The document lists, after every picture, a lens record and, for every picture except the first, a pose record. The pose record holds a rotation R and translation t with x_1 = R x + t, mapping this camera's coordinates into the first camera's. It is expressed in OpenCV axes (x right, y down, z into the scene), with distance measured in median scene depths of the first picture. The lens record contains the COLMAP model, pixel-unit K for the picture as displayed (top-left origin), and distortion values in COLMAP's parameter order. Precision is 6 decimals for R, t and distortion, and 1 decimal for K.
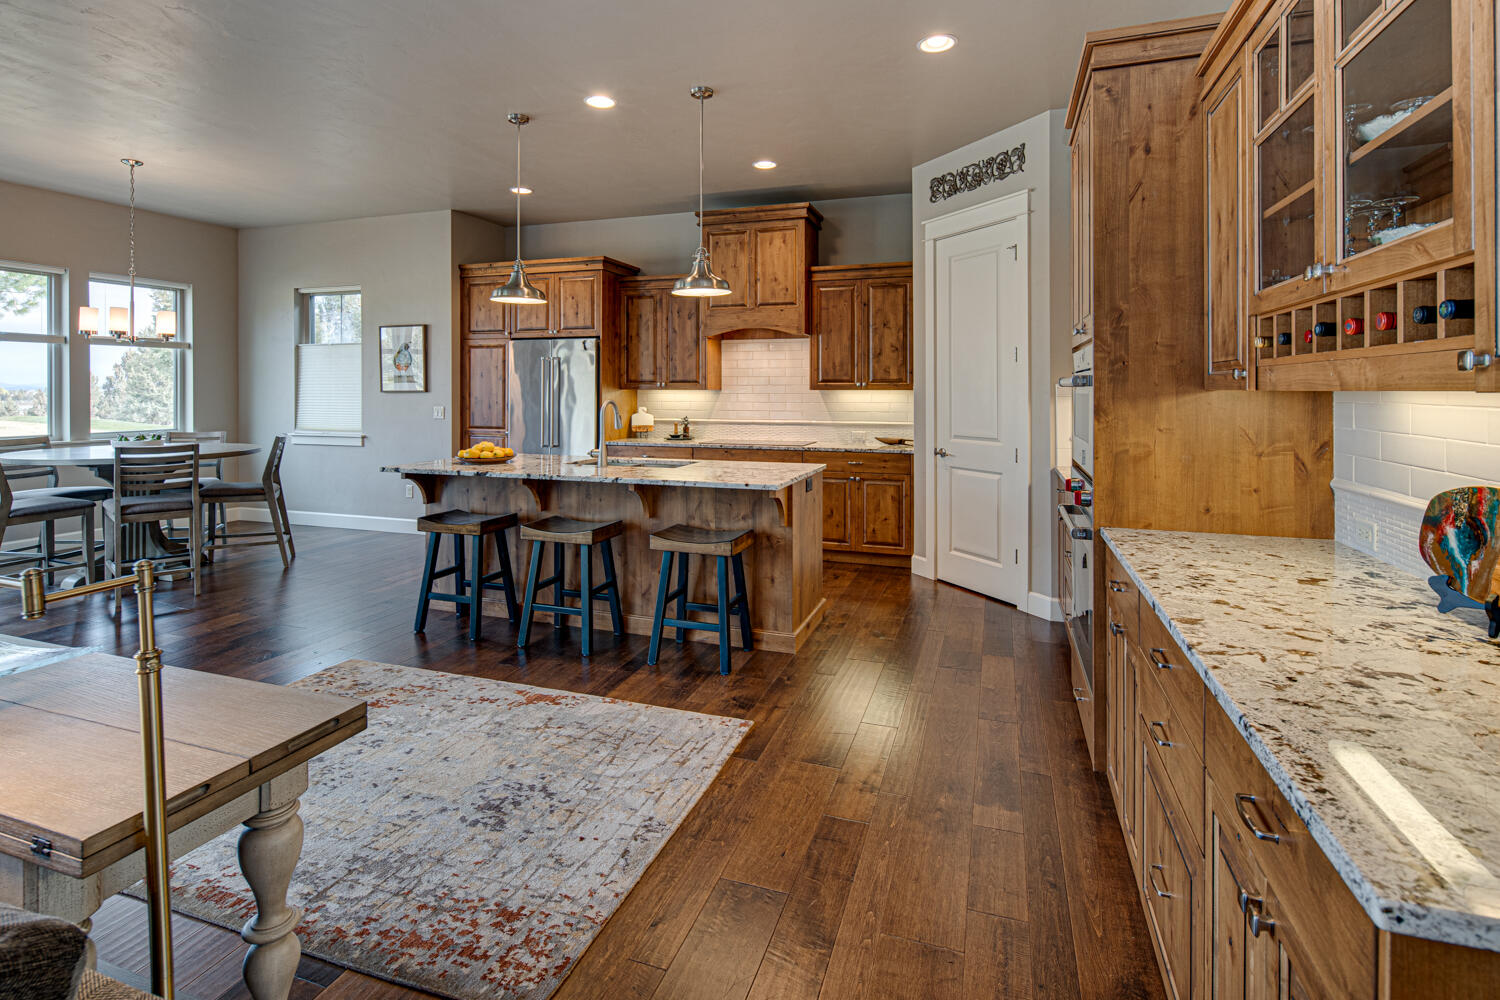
lens RADIAL K [[731.8, 0, 734.0], [0, 731.8, 397.0], [0, 0, 1]] dist [0.007018, -0.005266]
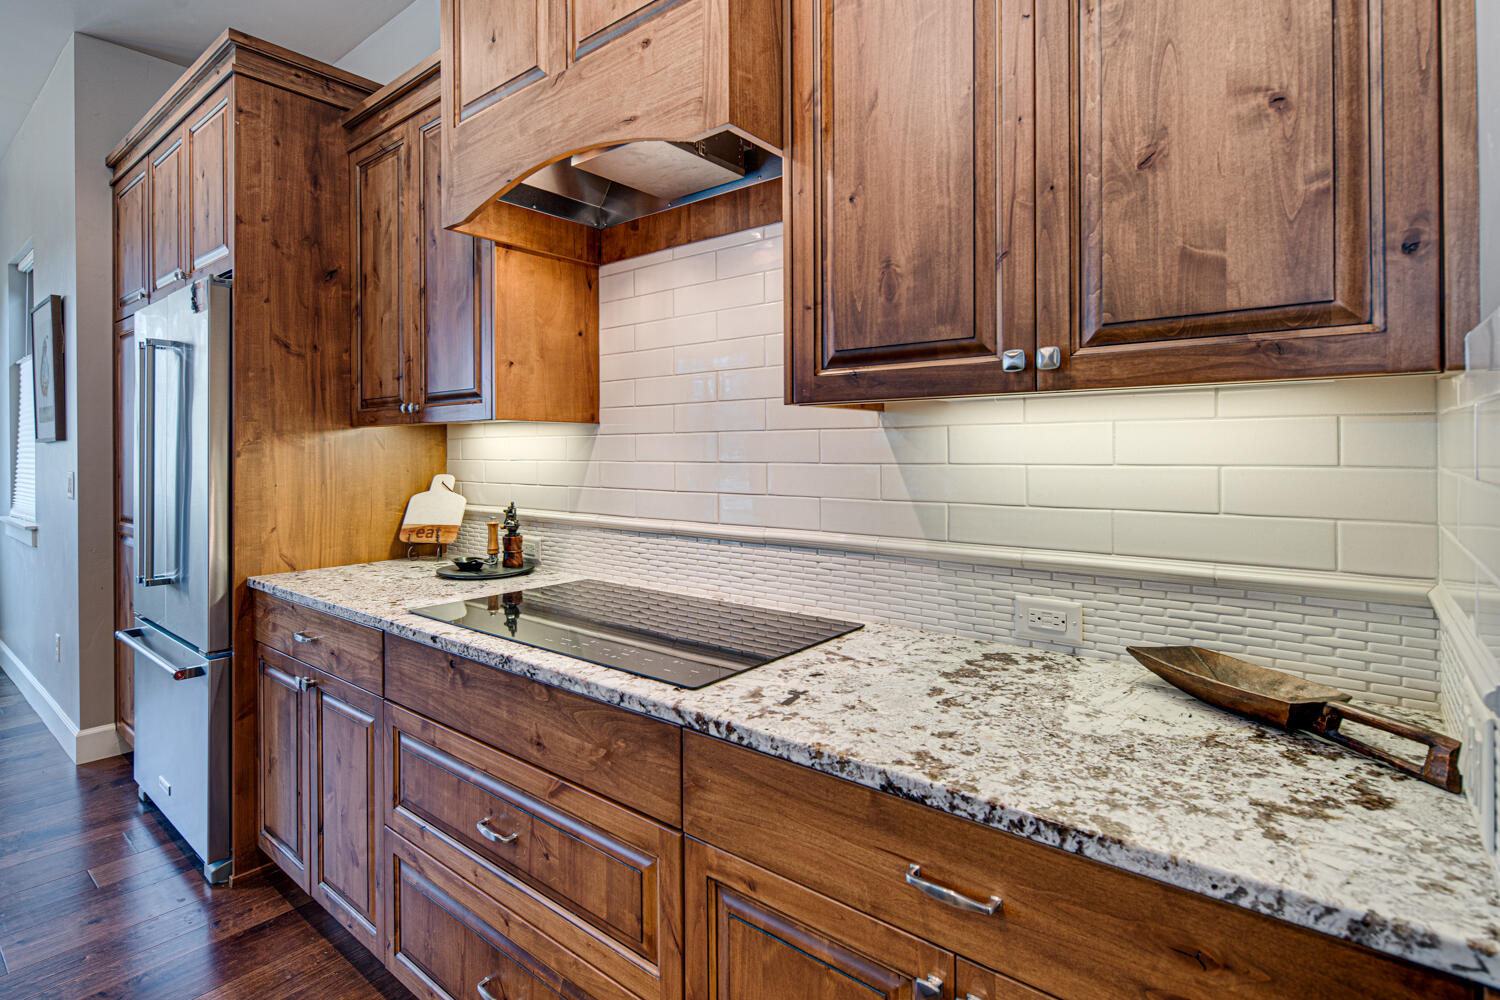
lens RADIAL K [[731.8, 0, 744.2], [0, 731.8, 453.1], [0, 0, 1]] dist [0.007018, -0.005266]
pose [[0.941777, -0.003854, -0.336217, 0.162547], [0.002422, 0.999986, -0.004678, 0.005387], [0.336230, 0.003591, 0.941773, 0.785554]]
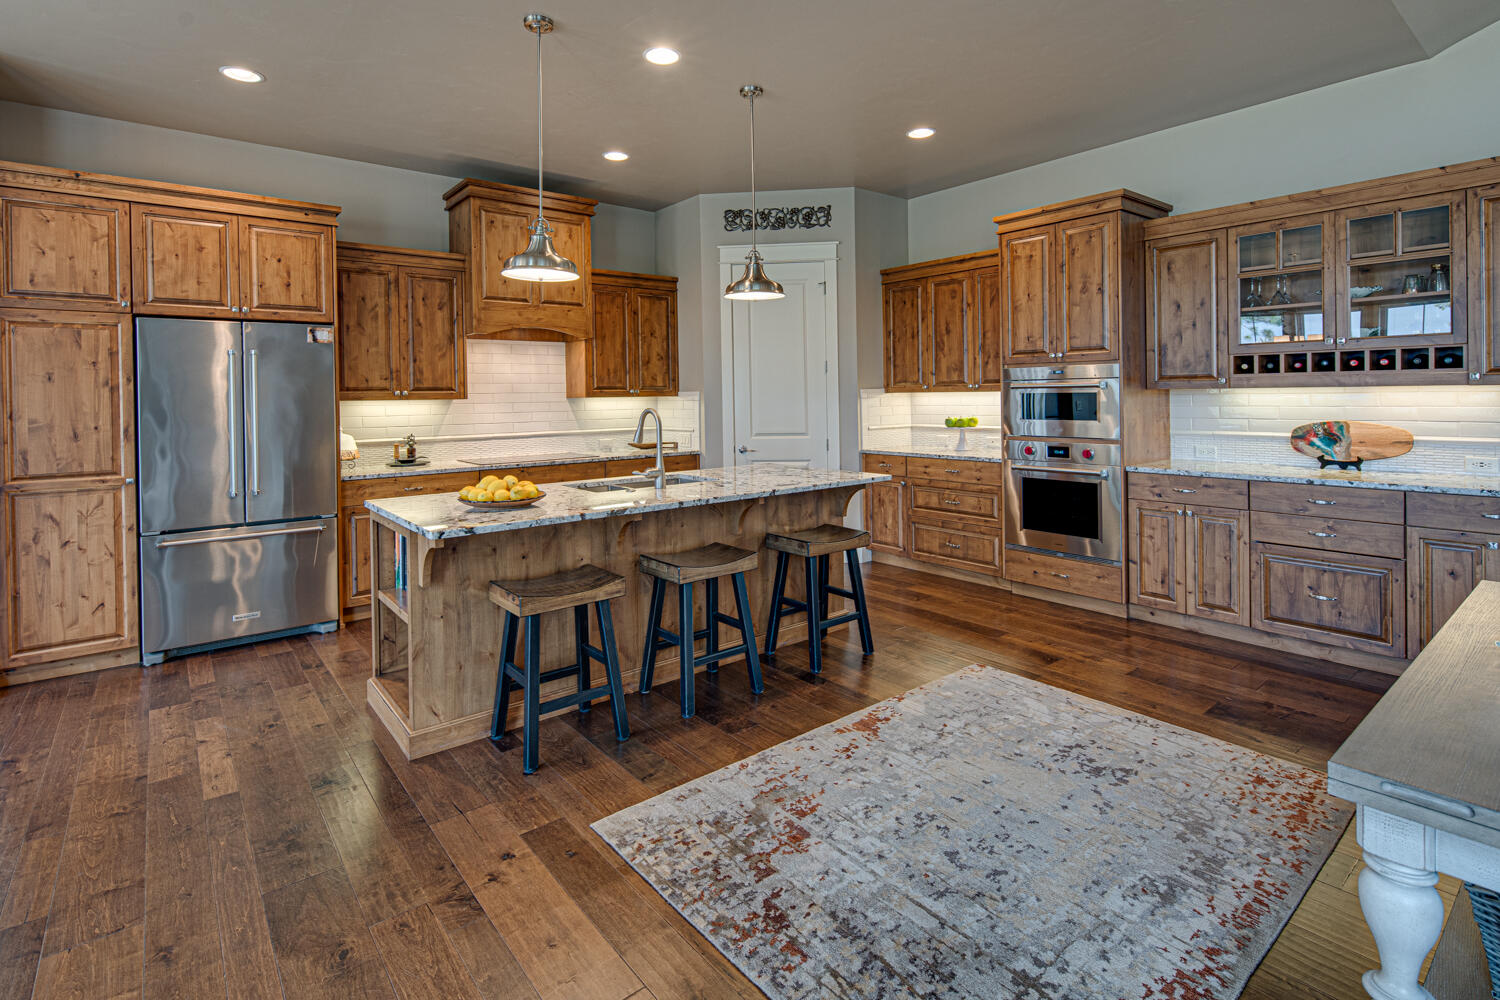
lens RADIAL K [[731.8, 0, 741.5], [0, 731.8, 400.6], [0, 0, 1]] dist [0.007018, -0.005266]
pose [[0.529277, -0.014799, 0.848320, -0.584025], [0.023072, 0.999729, 0.003046, -0.003819], [-0.848135, 0.017960, 0.529475, 0.326706]]
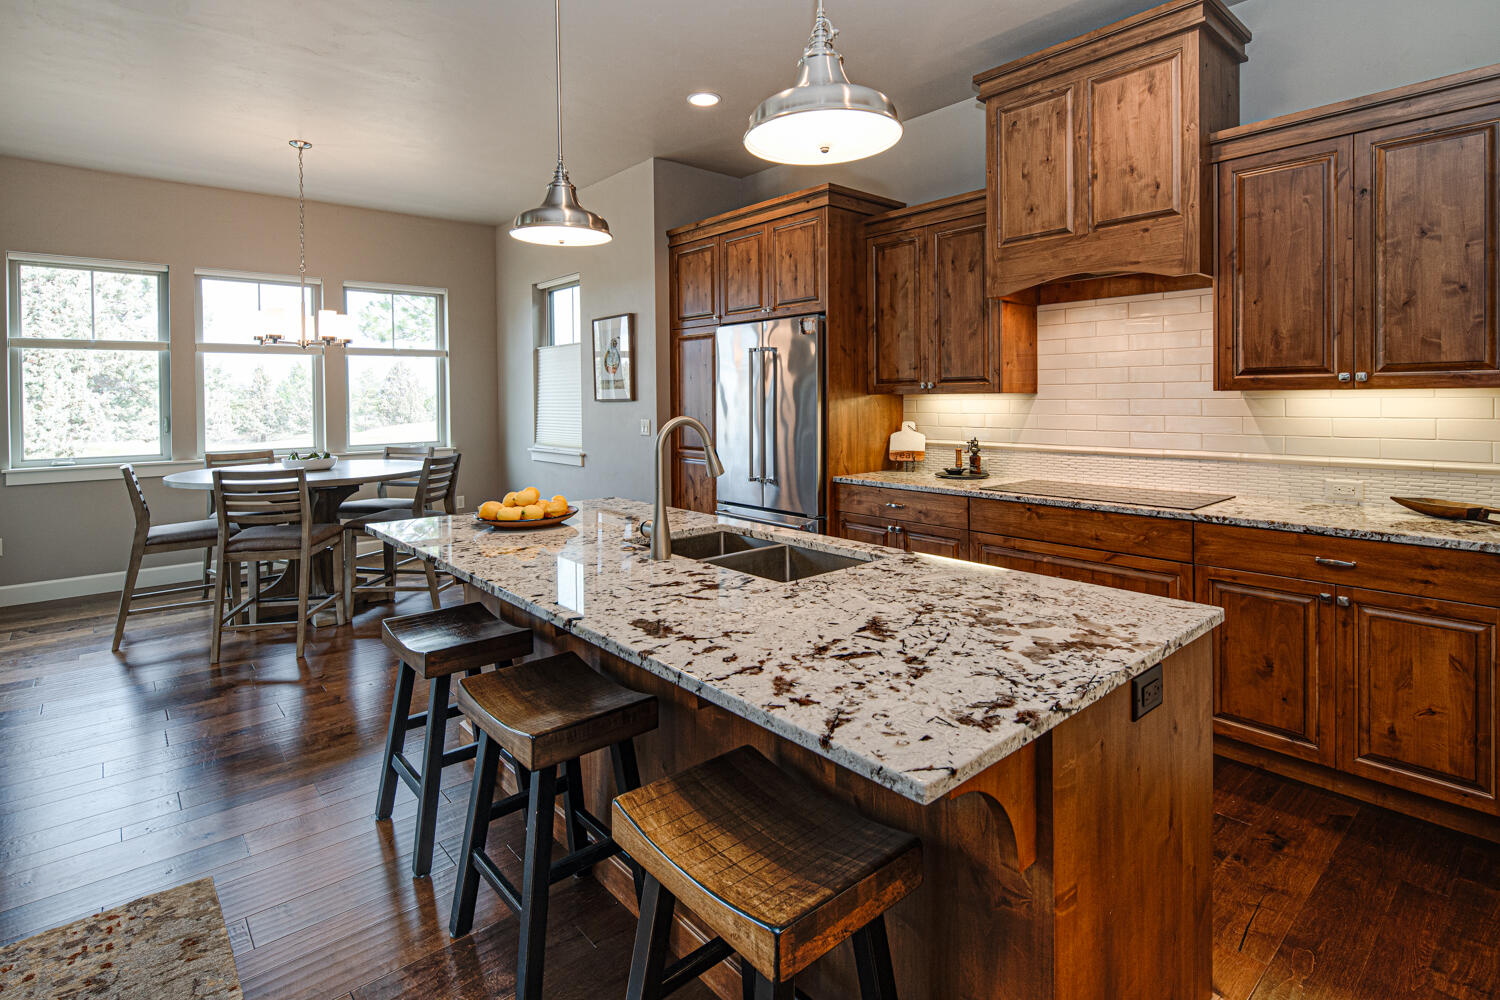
lens RADIAL K [[731.8, 0, 750.1], [0, 731.8, 407.0], [0, 0, 1]] dist [0.007018, -0.005266]
pose [[0.872844, -0.003391, -0.487988, 0.071610], [0.006715, 0.999965, 0.005061, -0.003485], [0.487954, -0.007694, 0.872836, 0.428099]]
